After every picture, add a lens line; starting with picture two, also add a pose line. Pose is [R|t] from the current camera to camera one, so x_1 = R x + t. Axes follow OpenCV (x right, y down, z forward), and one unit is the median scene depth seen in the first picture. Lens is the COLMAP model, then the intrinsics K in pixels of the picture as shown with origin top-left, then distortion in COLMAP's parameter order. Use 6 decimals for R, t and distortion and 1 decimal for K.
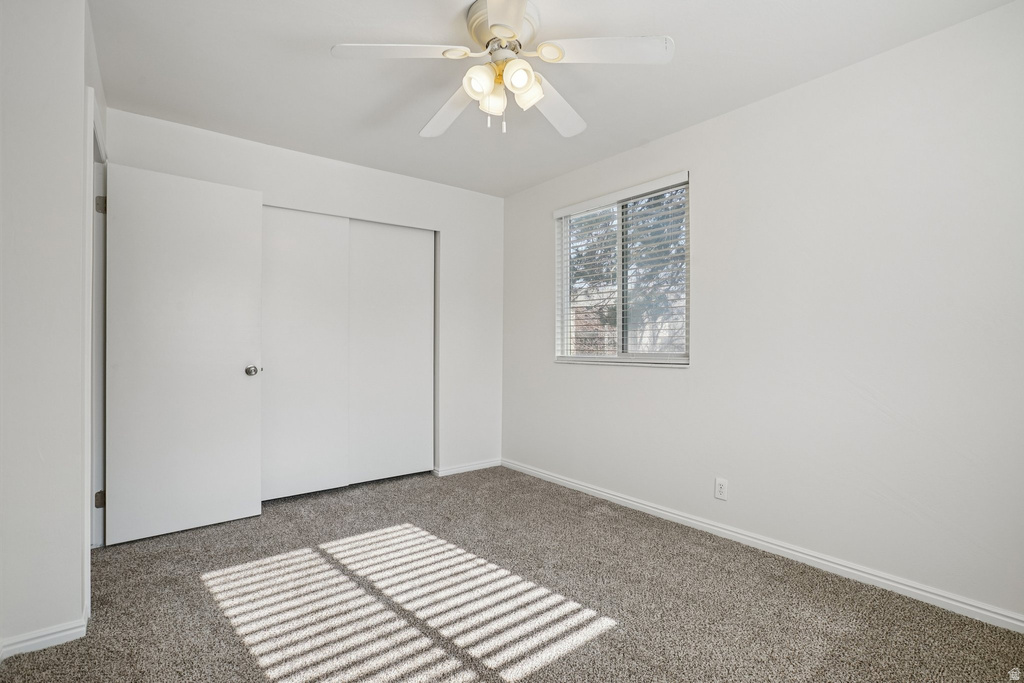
lens RADIAL K [[472.0, 0, 517.4], [0, 472.0, 349.3], [0, 0, 1]] dist [-0.061460, 0.021684]
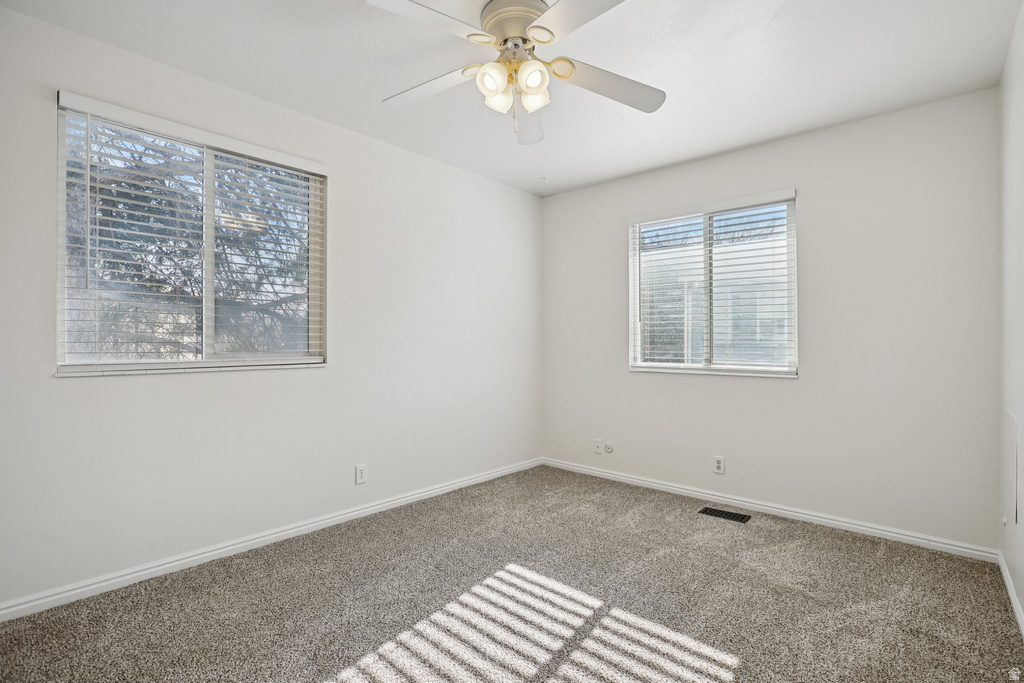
lens RADIAL K [[480.3, 0, 520.6], [0, 480.3, 338.5], [0, 0, 1]] dist [-0.049061, 0.017660]
pose [[-0.178634, -0.000783, 0.983915, -0.858739], [-0.001310, 0.999999, 0.000557, -0.025196], [-0.983915, -0.001190, -0.178635, 0.960040]]
